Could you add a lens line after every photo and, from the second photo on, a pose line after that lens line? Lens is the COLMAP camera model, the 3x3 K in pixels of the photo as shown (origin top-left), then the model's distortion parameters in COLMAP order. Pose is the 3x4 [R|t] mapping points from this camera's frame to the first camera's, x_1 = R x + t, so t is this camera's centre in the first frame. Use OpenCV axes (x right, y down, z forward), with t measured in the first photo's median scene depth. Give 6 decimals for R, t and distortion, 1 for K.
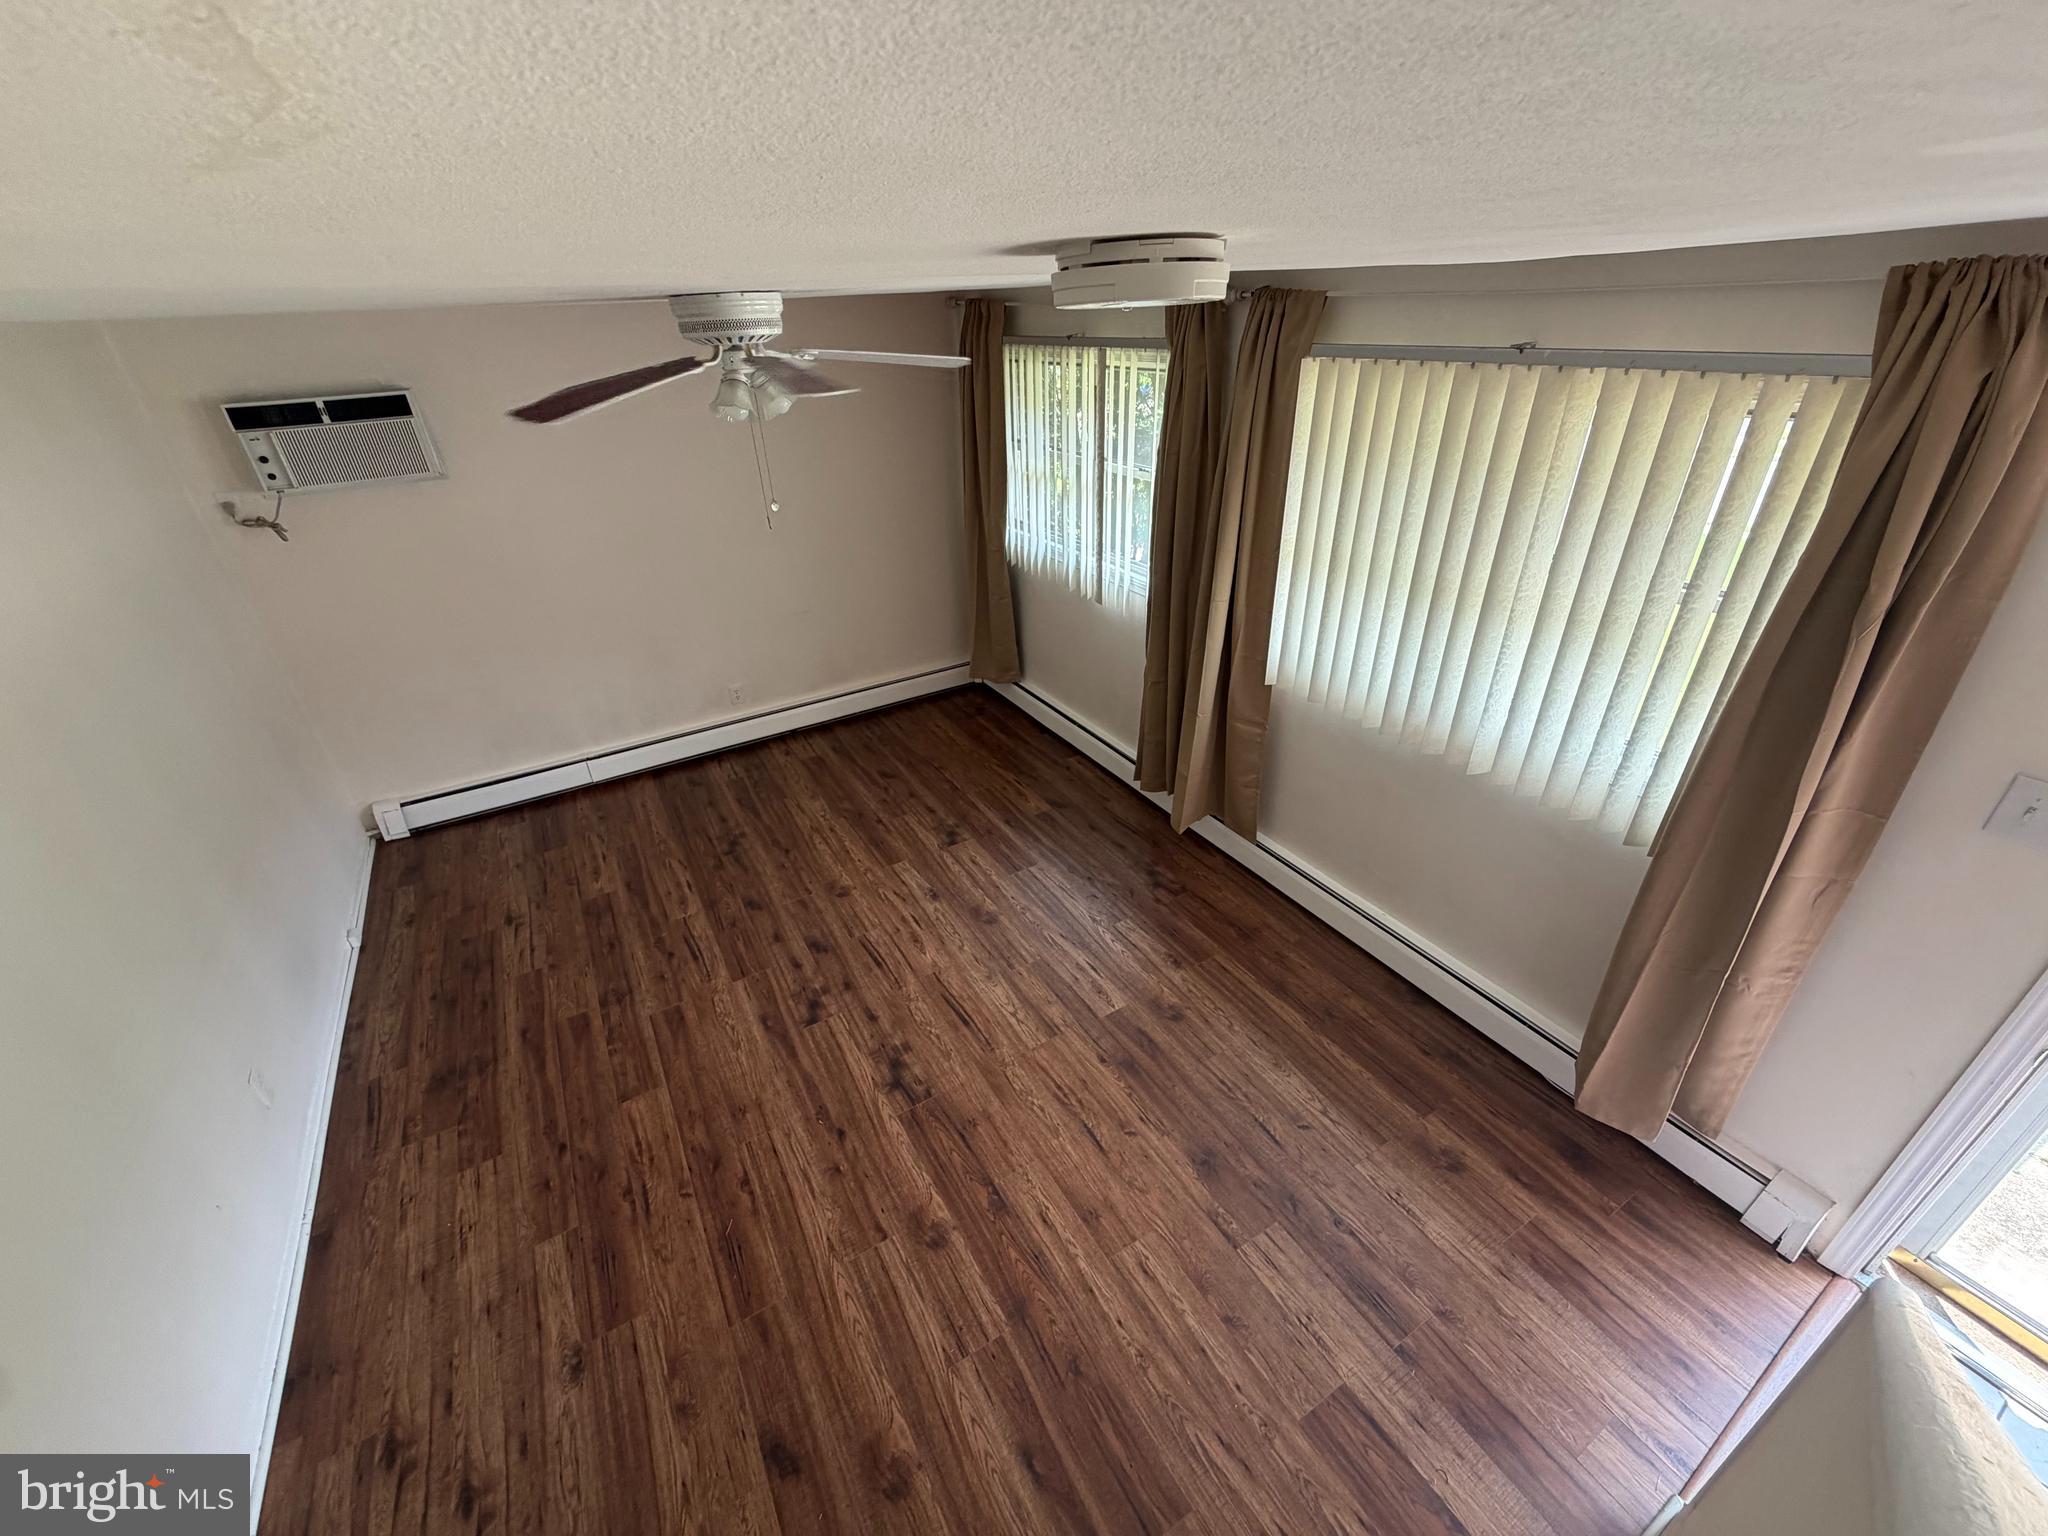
lens RADIAL K [[820.1, 0, 1018.9], [0, 820.1, 759.6], [0, 0, 1]] dist [0.000883, -0.000144]
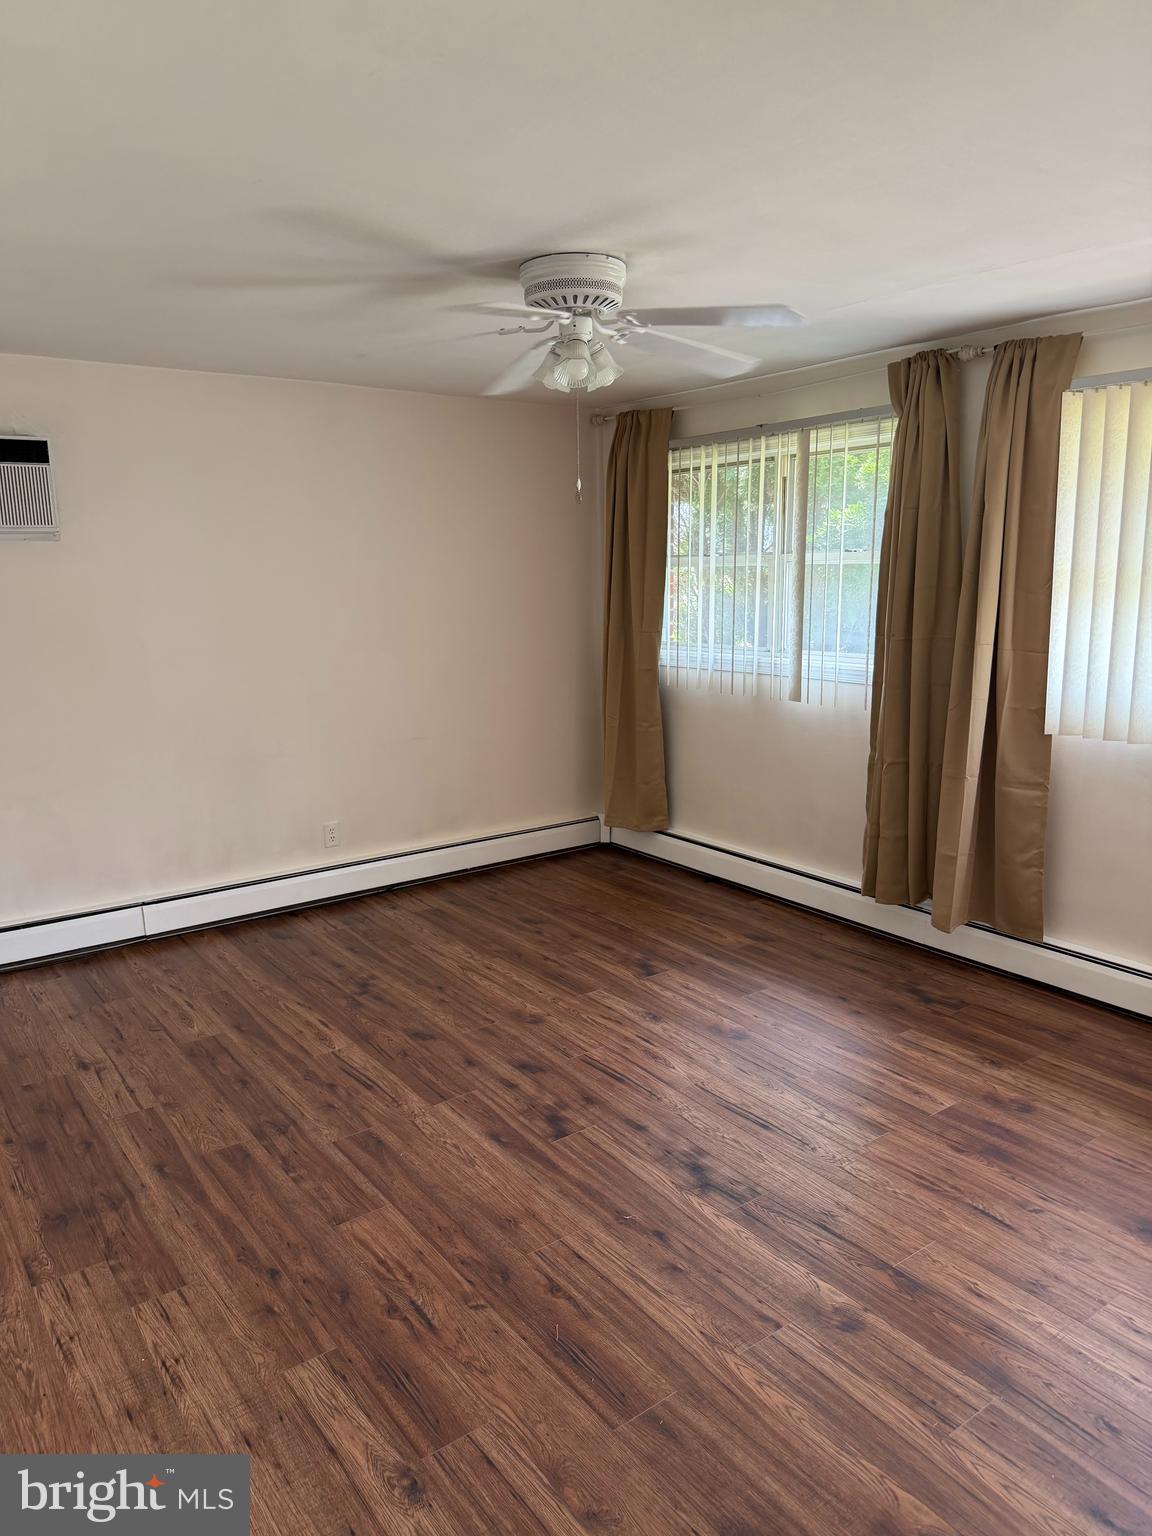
lens RADIAL K [[1069.3, 0, 573.4], [0, 1069.3, 758.8], [0, 0, 1]] dist [0.025020, -0.038096]
pose [[0.994752, 0.007575, 0.102035, -0.322295], [0.026259, 0.944949, -0.326162, 0.294888], [-0.098889, 0.327130, 0.939791, -0.039878]]
